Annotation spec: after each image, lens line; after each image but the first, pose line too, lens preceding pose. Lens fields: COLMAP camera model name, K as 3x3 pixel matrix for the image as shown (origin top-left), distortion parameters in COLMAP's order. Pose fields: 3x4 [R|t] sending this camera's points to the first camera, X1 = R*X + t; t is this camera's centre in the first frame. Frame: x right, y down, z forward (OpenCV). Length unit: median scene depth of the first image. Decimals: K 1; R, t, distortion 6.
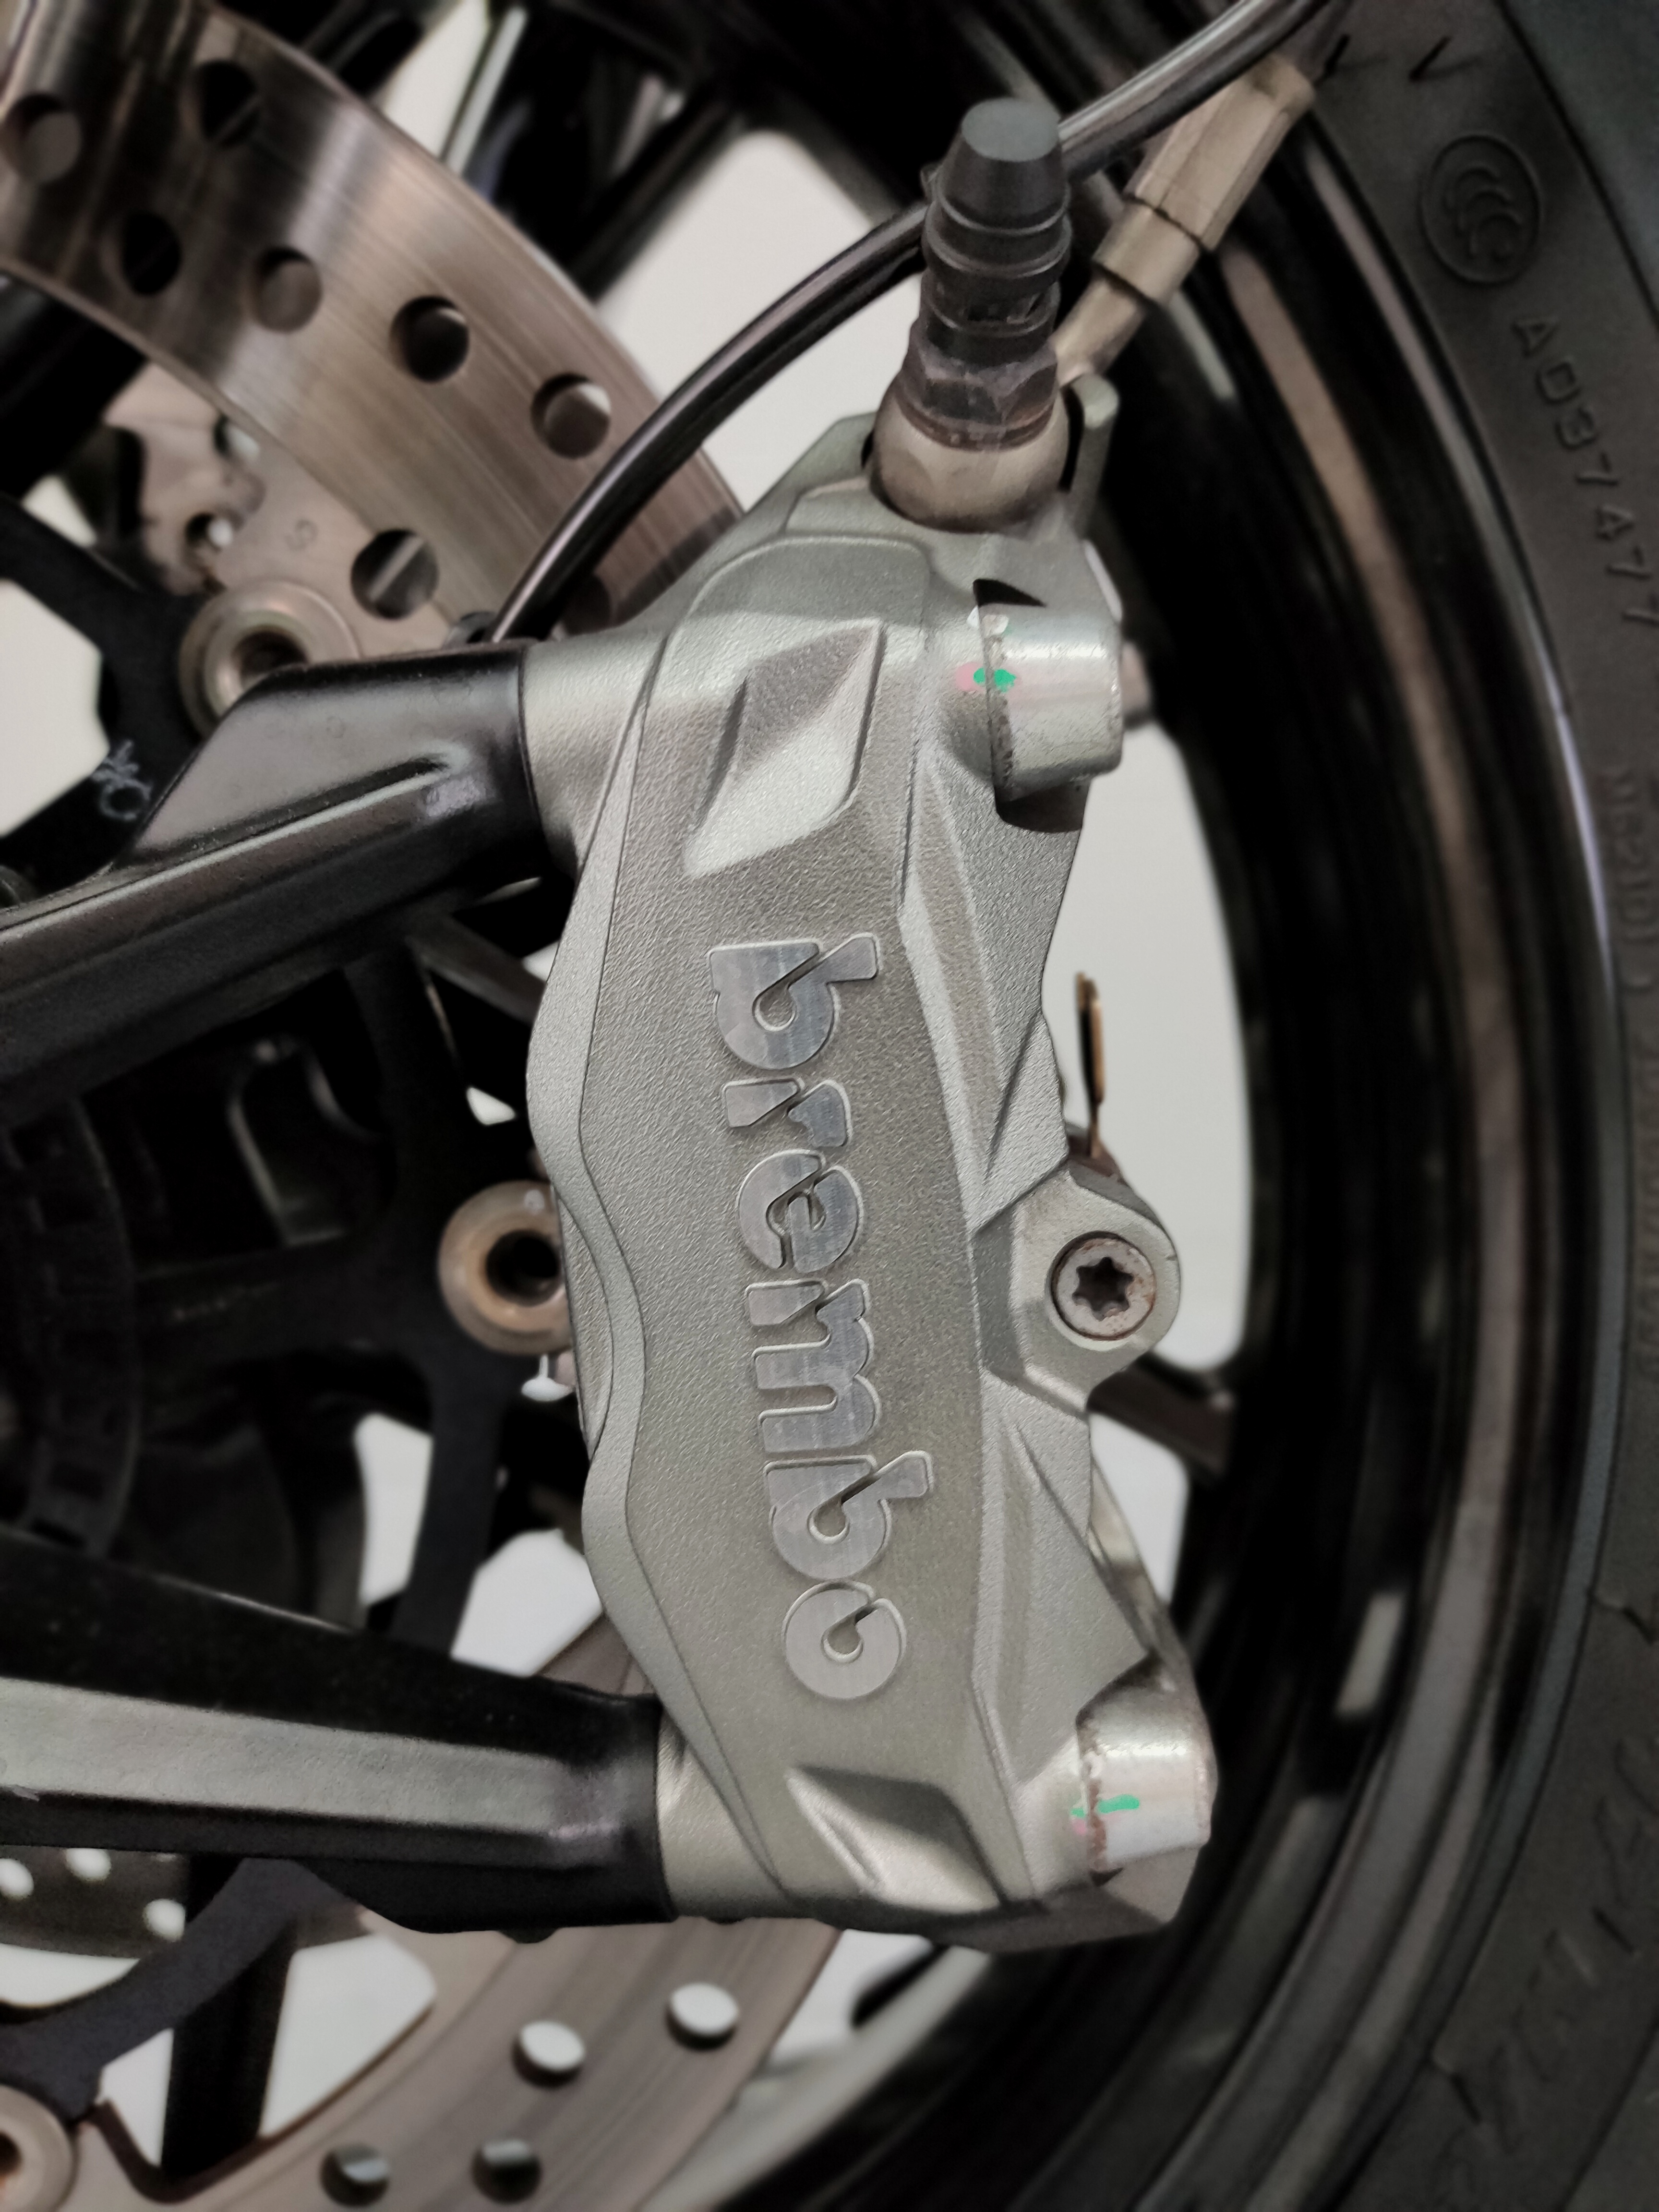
lens RADIAL K [[1746.6, 0, 832.2], [0, 1746.6, 1104.3], [0, 0, 1]] dist [-0.009344, 0.004787]
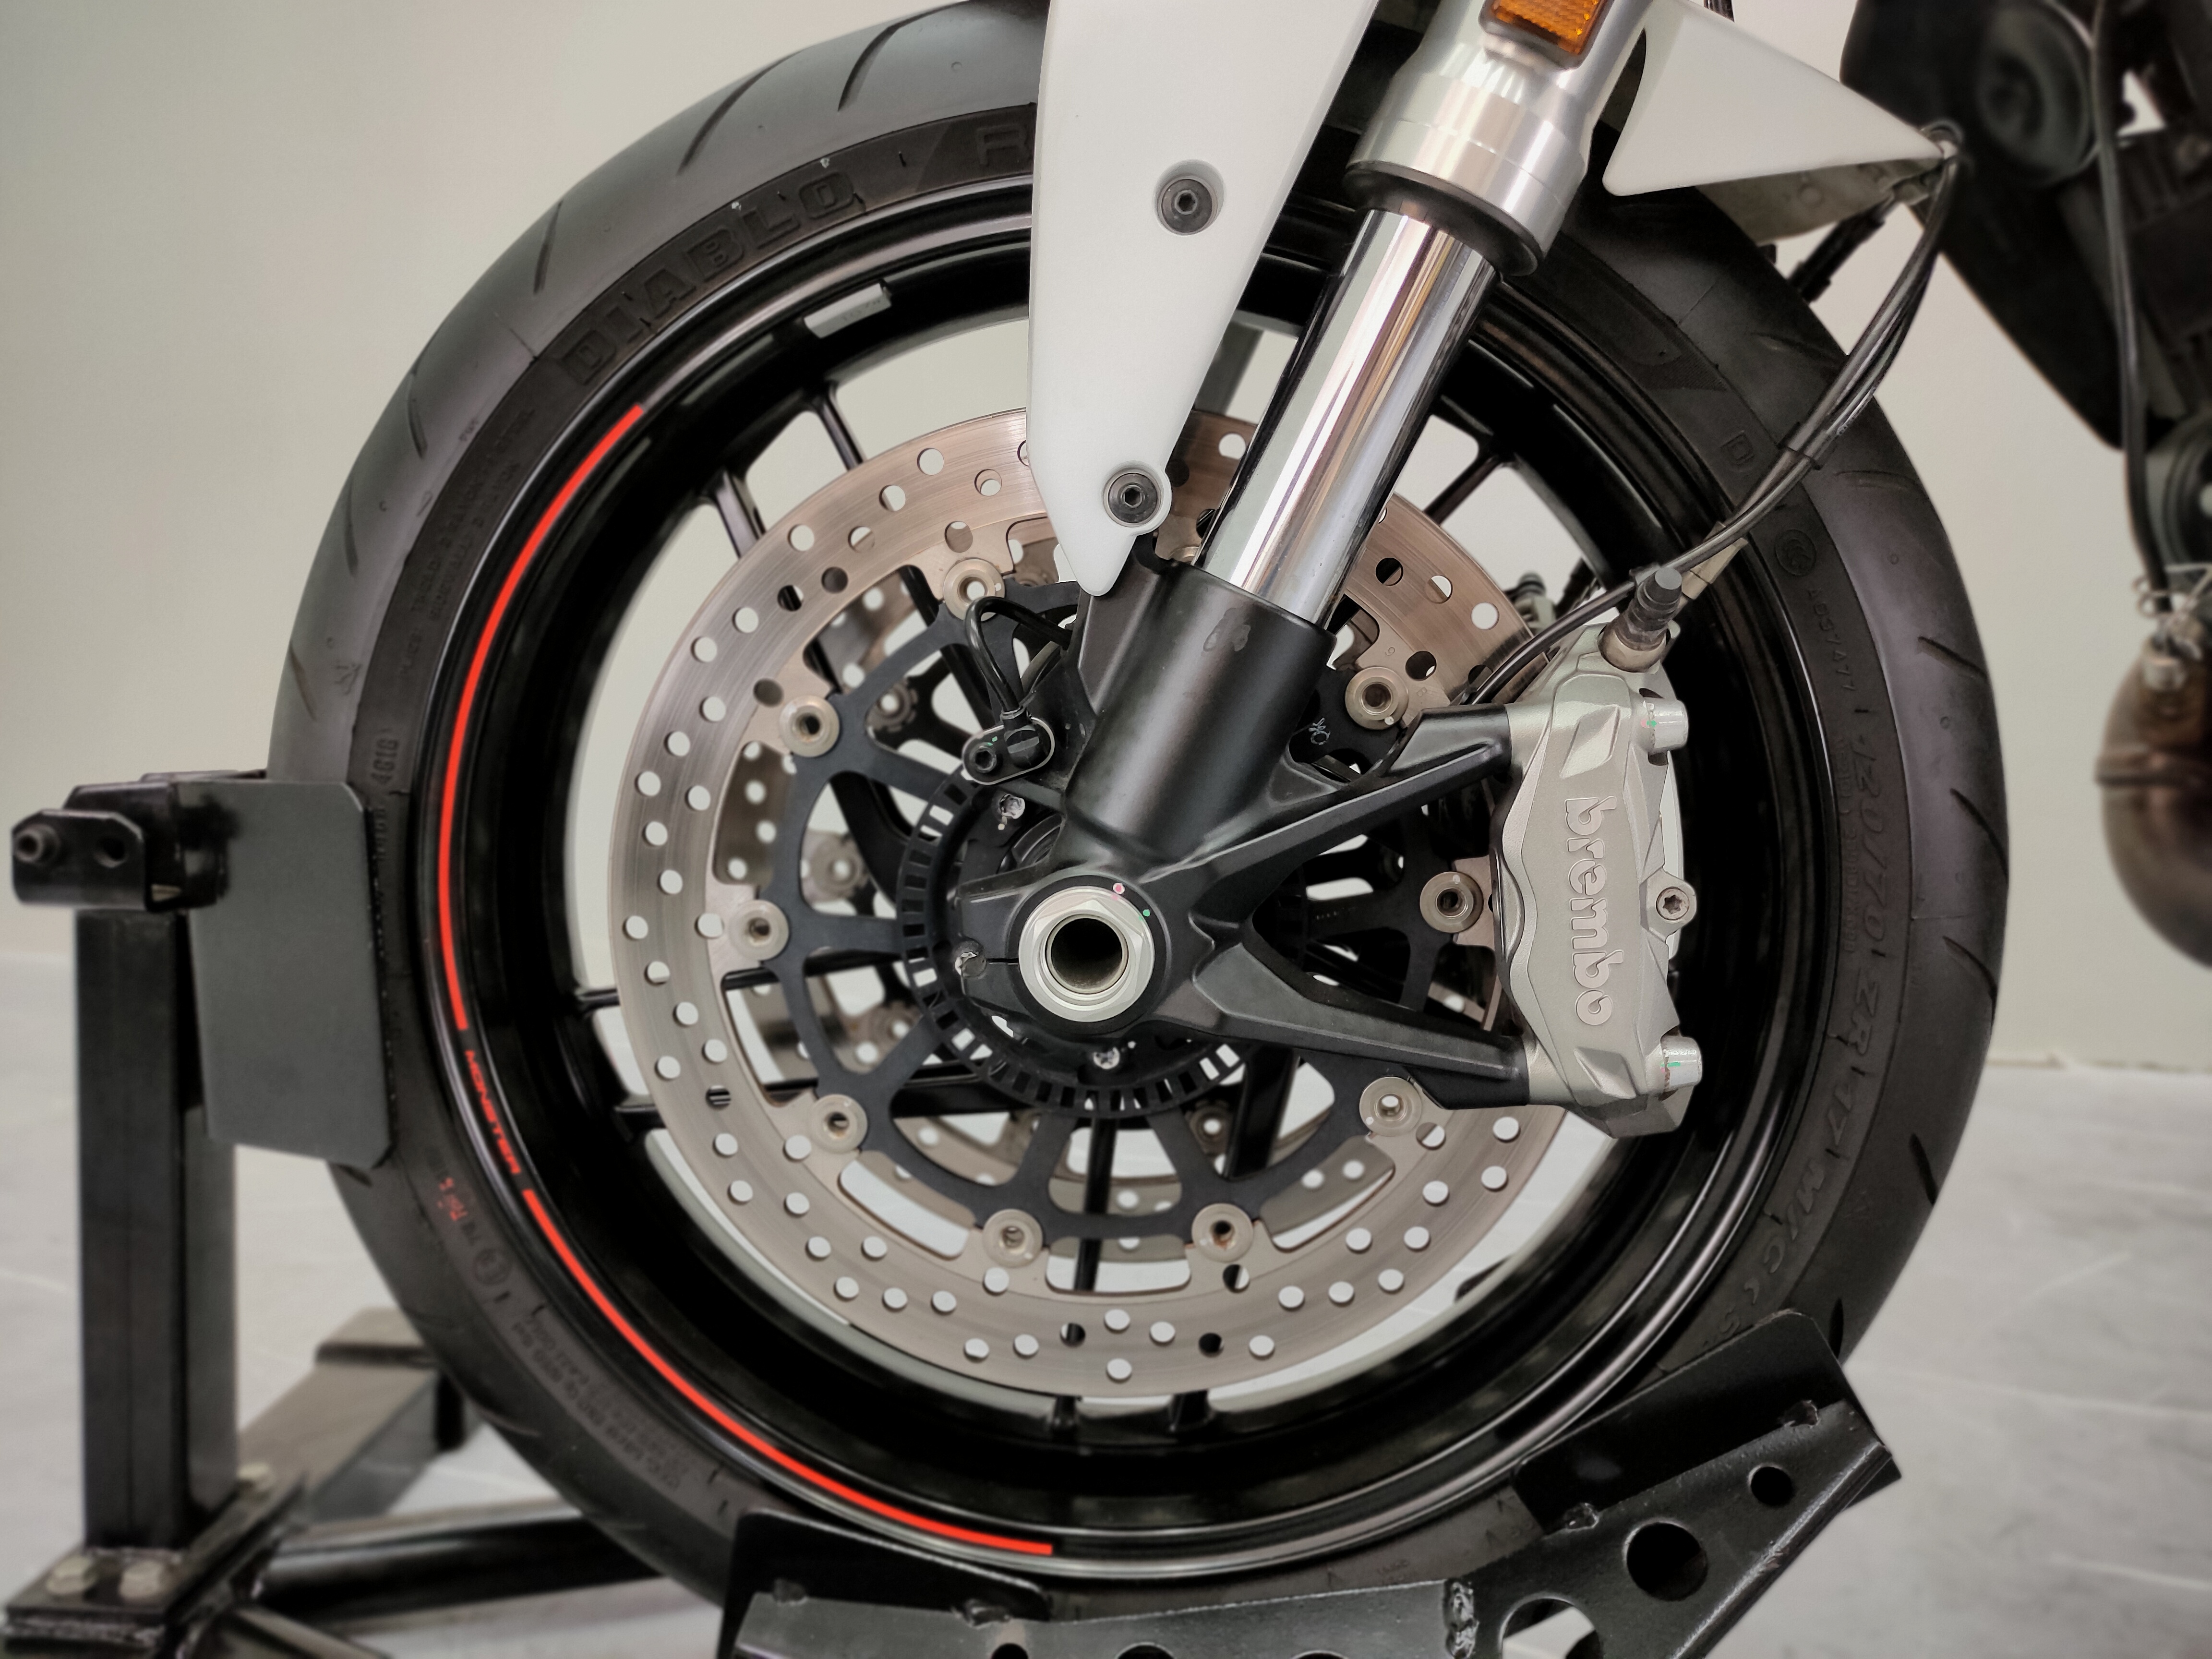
lens RADIAL K [[1746.6, 0, 1044.6], [0, 1746.6, 839.9], [0, 0, 1]] dist [-0.009344, 0.004787]
pose [[0.999206, 0.026212, -0.030000, -0.934738], [-0.026934, 0.999351, -0.023923, 0.095750], [0.029353, 0.024712, 0.999264, -2.321838]]
